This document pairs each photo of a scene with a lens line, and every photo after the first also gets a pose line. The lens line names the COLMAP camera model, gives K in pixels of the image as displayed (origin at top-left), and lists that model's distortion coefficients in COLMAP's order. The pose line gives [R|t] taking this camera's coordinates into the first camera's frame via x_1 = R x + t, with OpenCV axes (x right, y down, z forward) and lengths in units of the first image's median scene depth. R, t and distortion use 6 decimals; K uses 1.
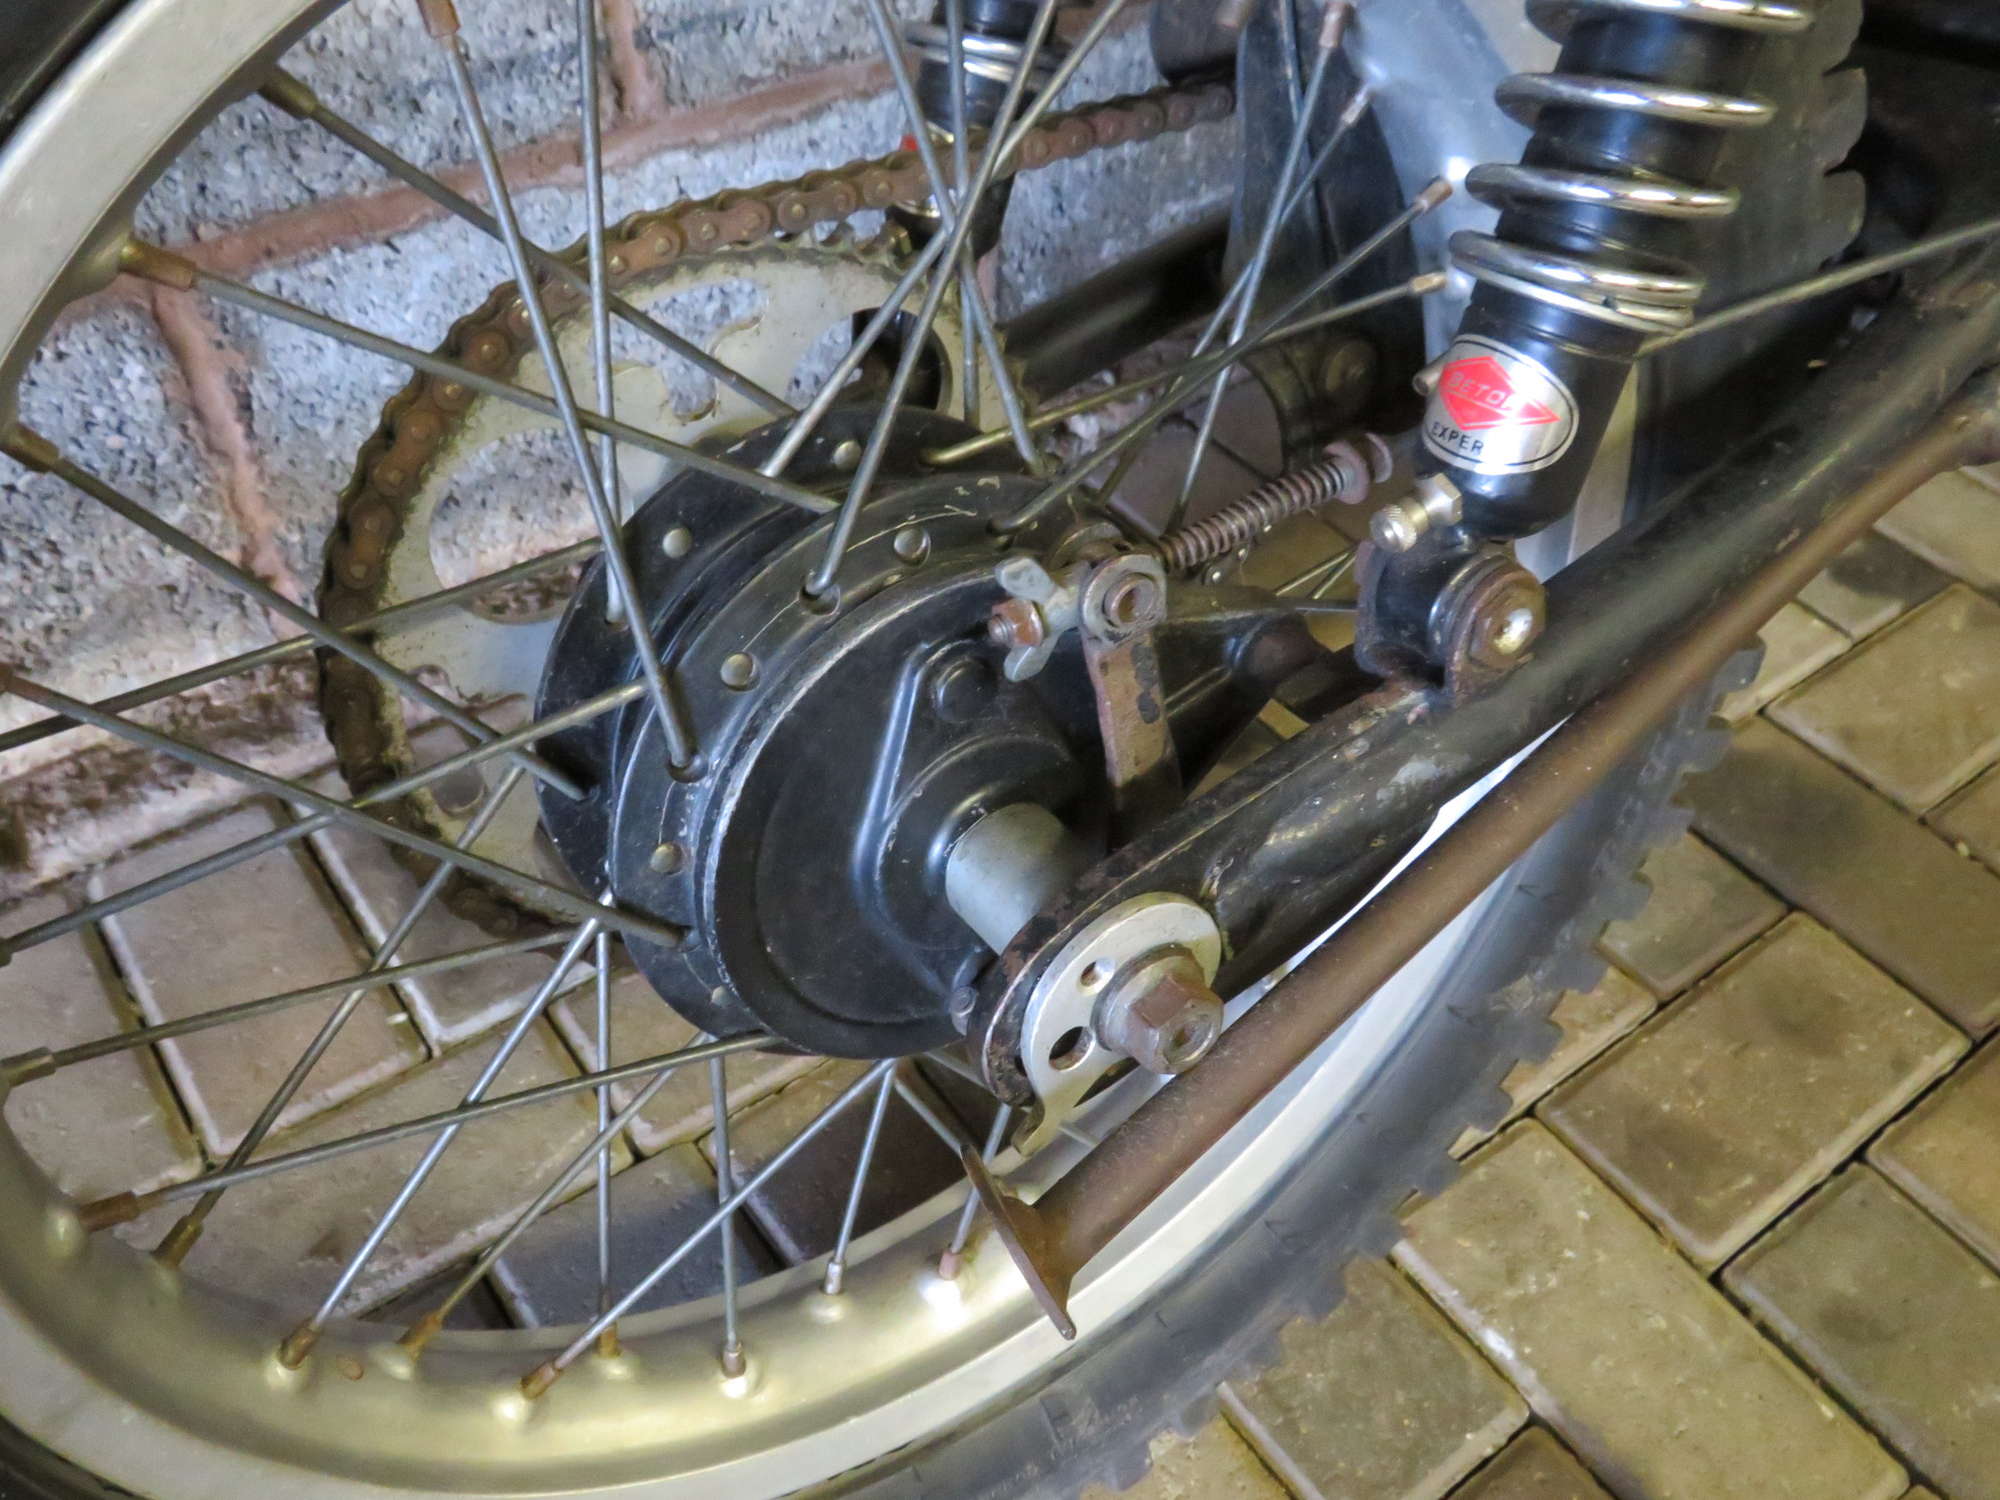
lens RADIAL K [[1738.1, 0, 995.6], [0, 1738.1, 745.1], [0, 0, 1]] dist [-0.041092, 0.005934]
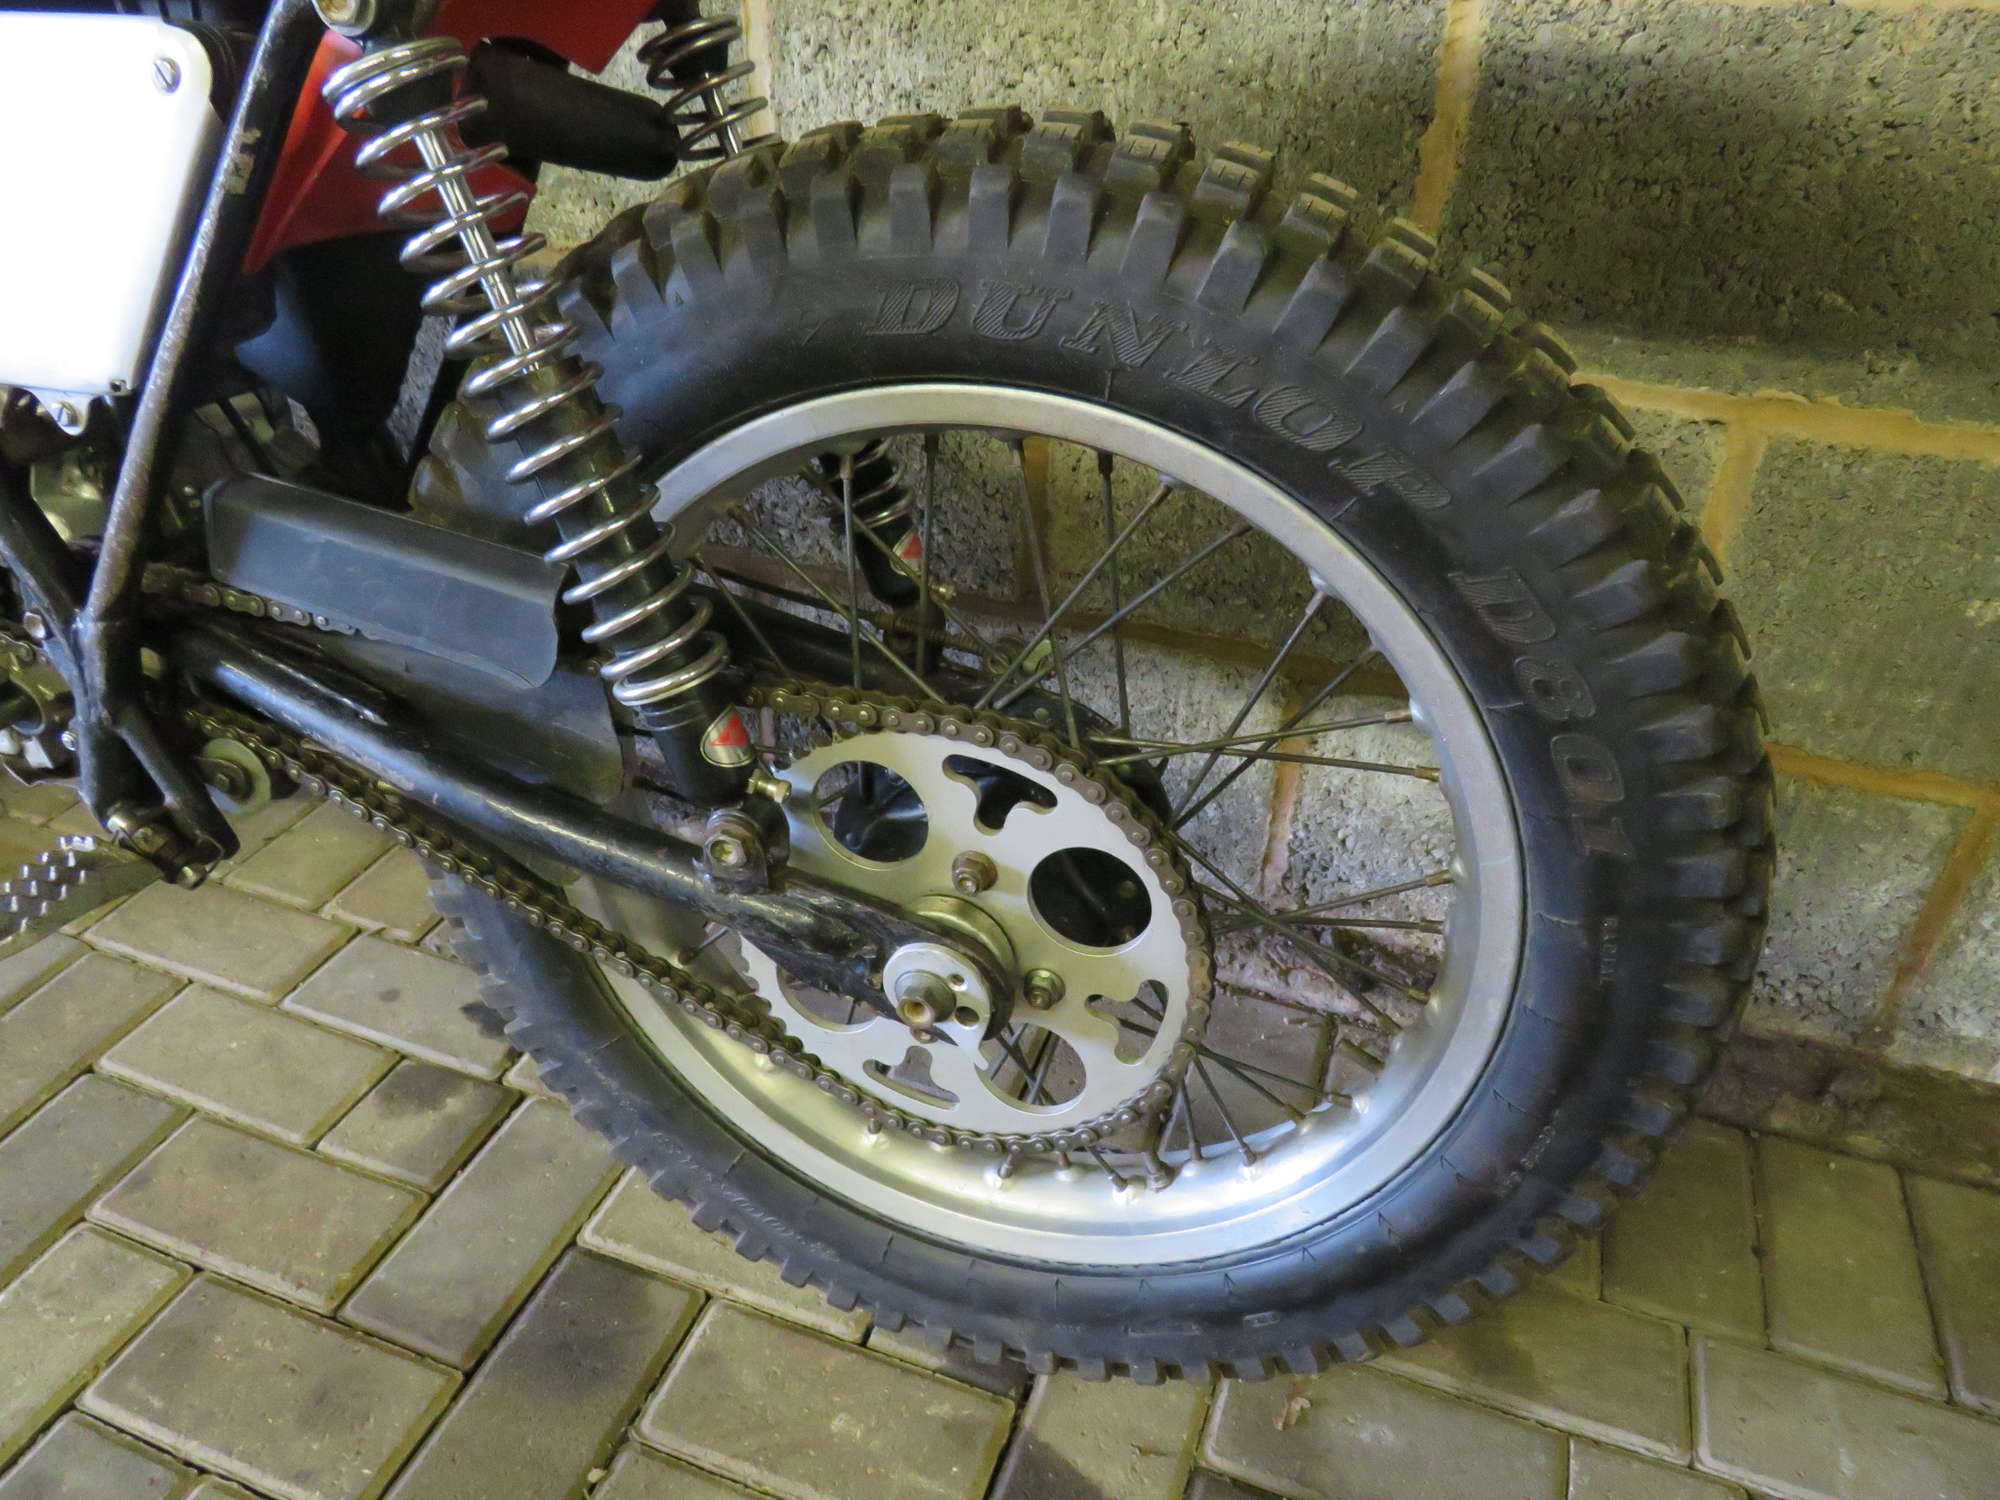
lens RADIAL K [[1412.4, 0, 989.6], [0, 1412.4, 752.2], [0, 0, 1]] dist [-0.027033, 0.003352]
pose [[0.562228, 0.451134, -0.693093, 1.357803], [-0.602375, 0.797629, 0.030537, -0.583204], [0.566607, 0.400333, 0.720201, 0.405891]]
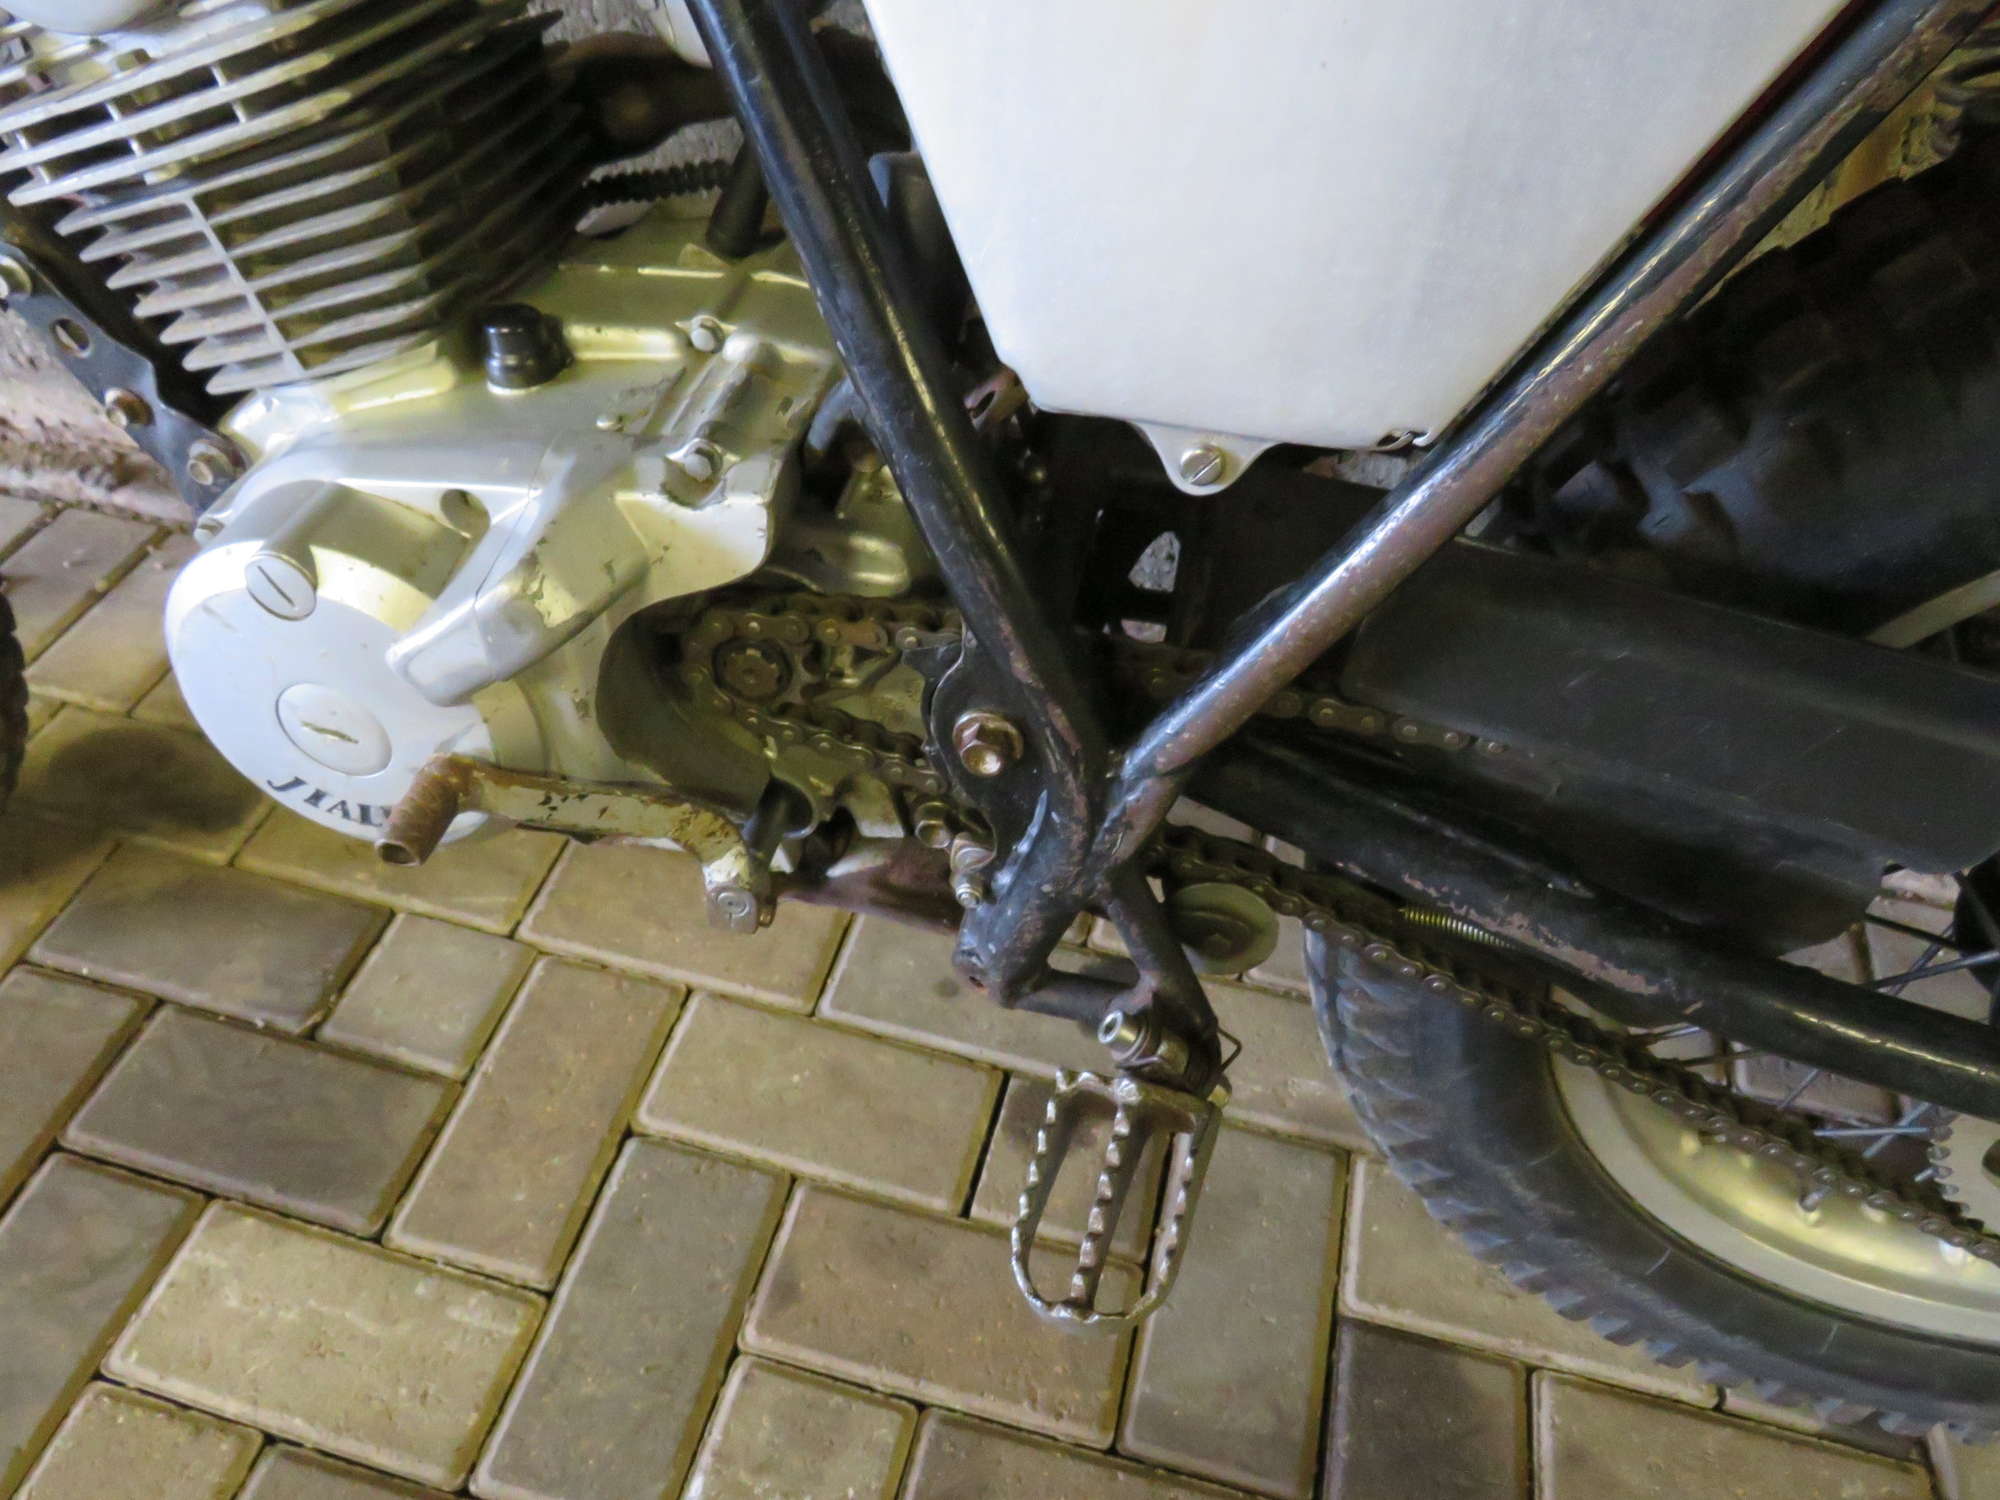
lens RADIAL K [[1412.4, 0, 991.7], [0, 1412.4, 752.8], [0, 0, 1]] dist [-0.027033, 0.003352]
pose [[0.640091, 0.565012, -0.520619, 0.618283], [-0.567943, 0.804327, 0.174638, -0.344092], [0.517421, 0.183898, 0.835737, 0.184393]]
